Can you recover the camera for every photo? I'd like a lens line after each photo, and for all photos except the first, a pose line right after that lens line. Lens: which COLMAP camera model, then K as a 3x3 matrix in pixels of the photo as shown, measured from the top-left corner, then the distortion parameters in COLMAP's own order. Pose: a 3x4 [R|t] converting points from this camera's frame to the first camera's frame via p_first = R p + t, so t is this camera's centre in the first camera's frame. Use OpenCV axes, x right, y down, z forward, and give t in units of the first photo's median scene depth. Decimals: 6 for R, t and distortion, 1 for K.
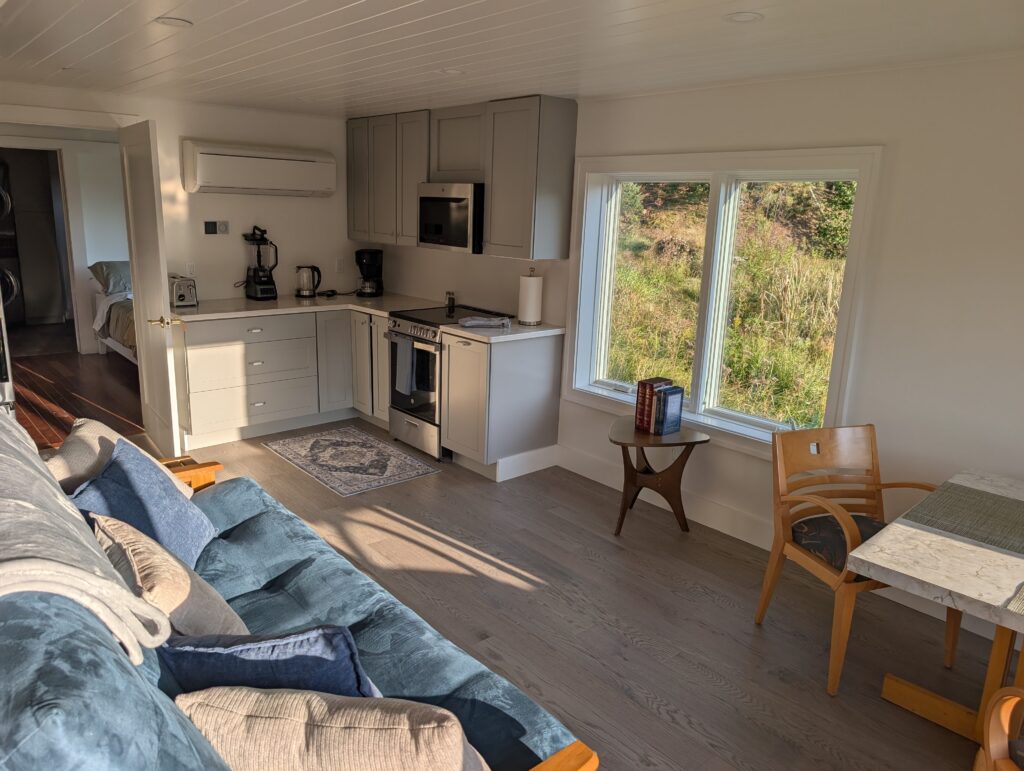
lens RADIAL K [[720.7, 0, 584.6], [0, 720.7, 380.6], [0, 0, 1]] dist [-0.002483, -0.000567]
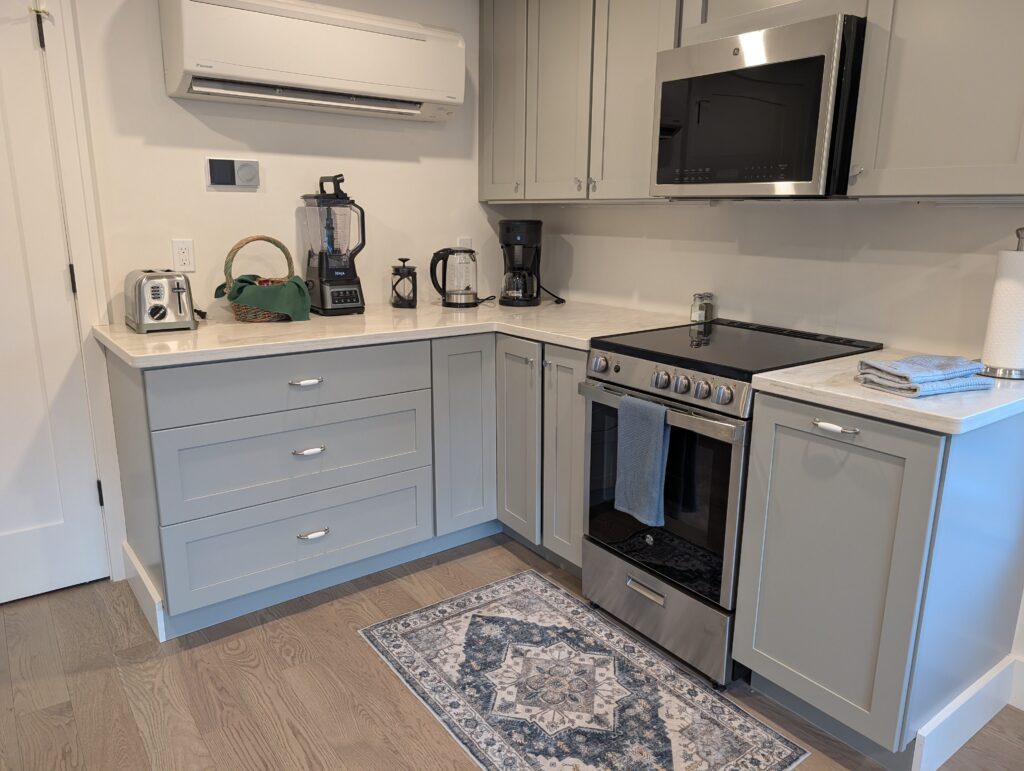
lens RADIAL K [[729.2, 0, 512.0], [0, 729.2, 385.5], [0, 0, 1]] dist [-0.009849, -0.004093]
pose [[0.981746, 0.003386, -0.190166, -0.234643], [-0.004458, 0.999976, -0.005212, -0.063049], [0.190144, 0.005965, 0.981738, 0.535784]]
